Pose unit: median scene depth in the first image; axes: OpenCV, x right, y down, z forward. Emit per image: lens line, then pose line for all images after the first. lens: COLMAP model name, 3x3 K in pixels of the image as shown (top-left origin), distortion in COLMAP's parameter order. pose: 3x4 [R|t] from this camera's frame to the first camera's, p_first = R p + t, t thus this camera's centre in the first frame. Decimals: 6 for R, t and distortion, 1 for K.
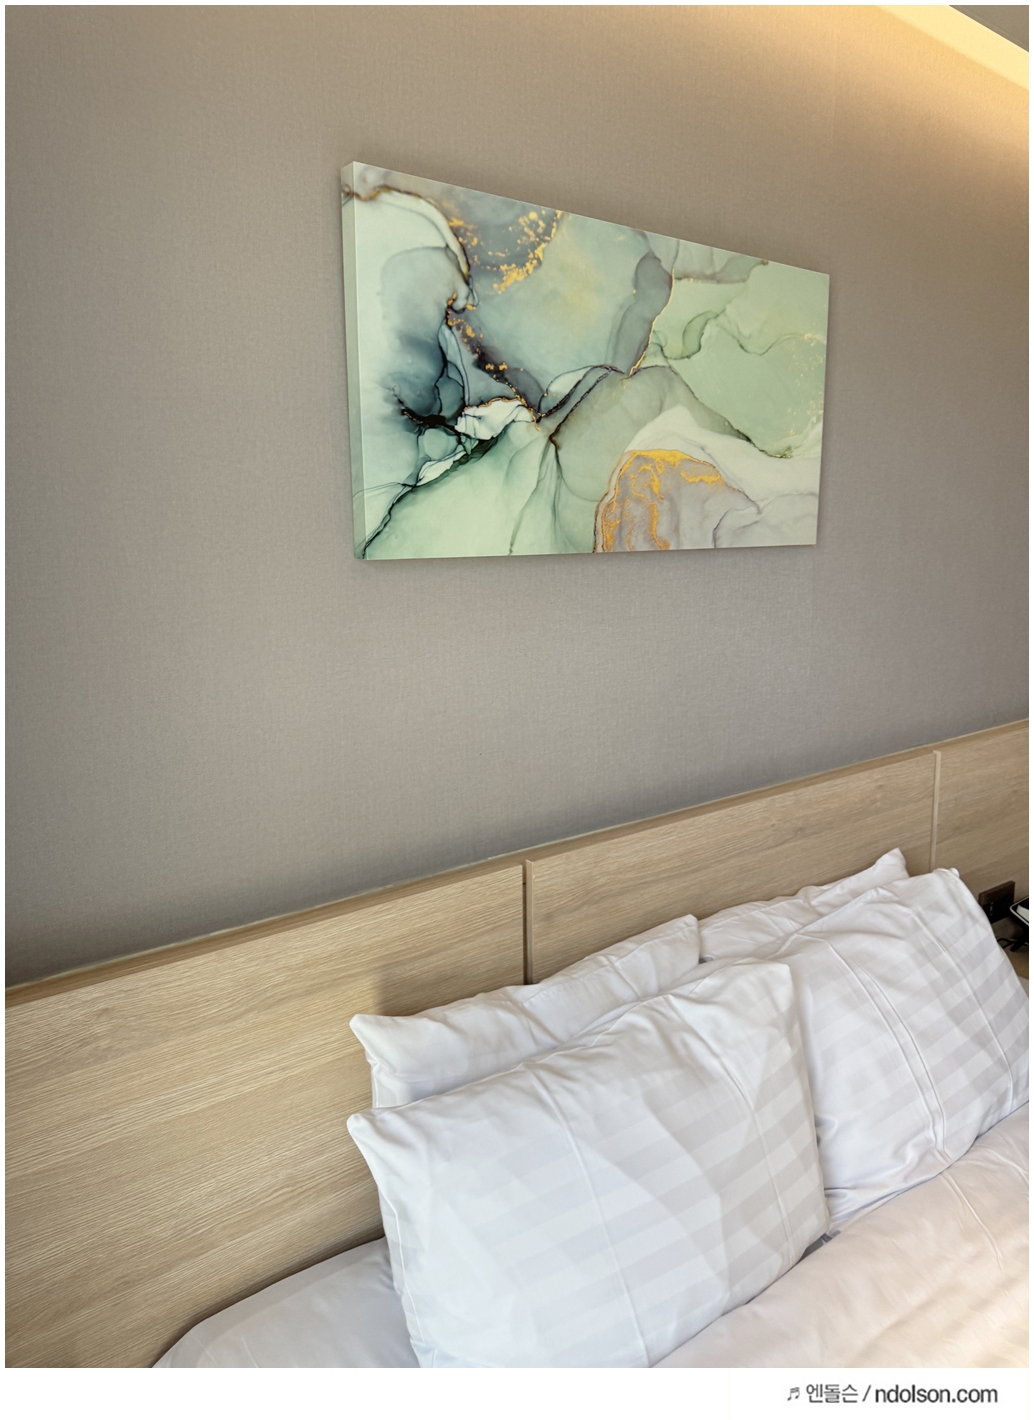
lens RADIAL K [[1009.9, 0, 516.9], [0, 1009.9, 707.6], [0, 0, 1]] dist [0.024573, -0.021004]
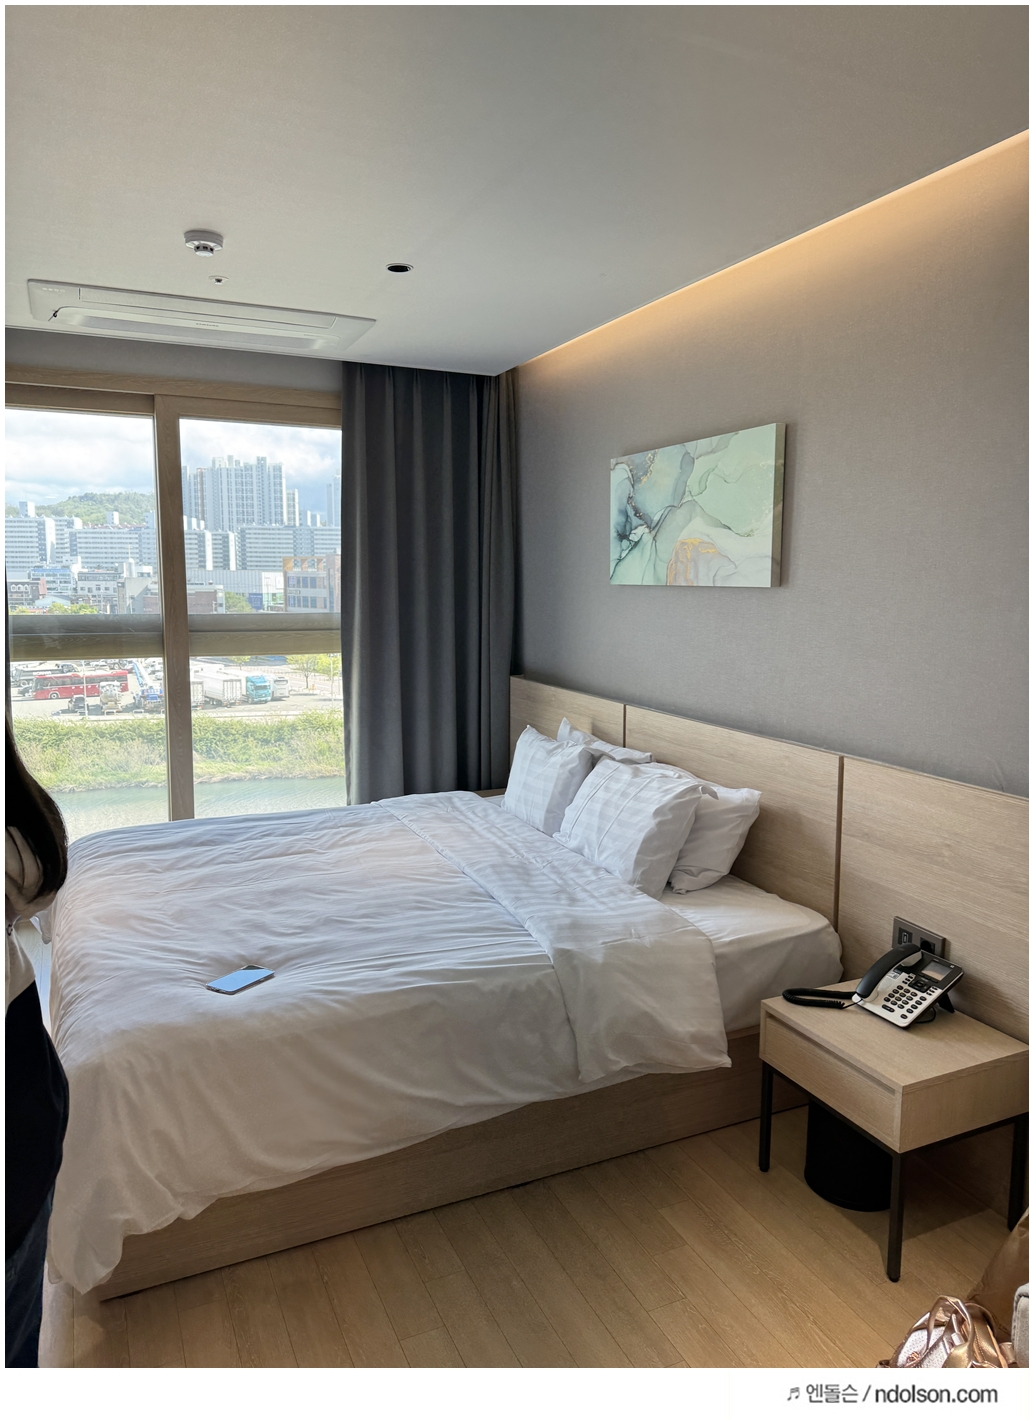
lens RADIAL K [[1009.9, 0, 518.9], [0, 1009.9, 711.4], [0, 0, 1]] dist [0.024573, -0.021004]
pose [[-0.255208, 0.143822, -0.956130, 2.536819], [-0.164818, 0.967931, 0.189590, -0.270779], [0.952735, 0.205972, -0.223320, 1.322110]]
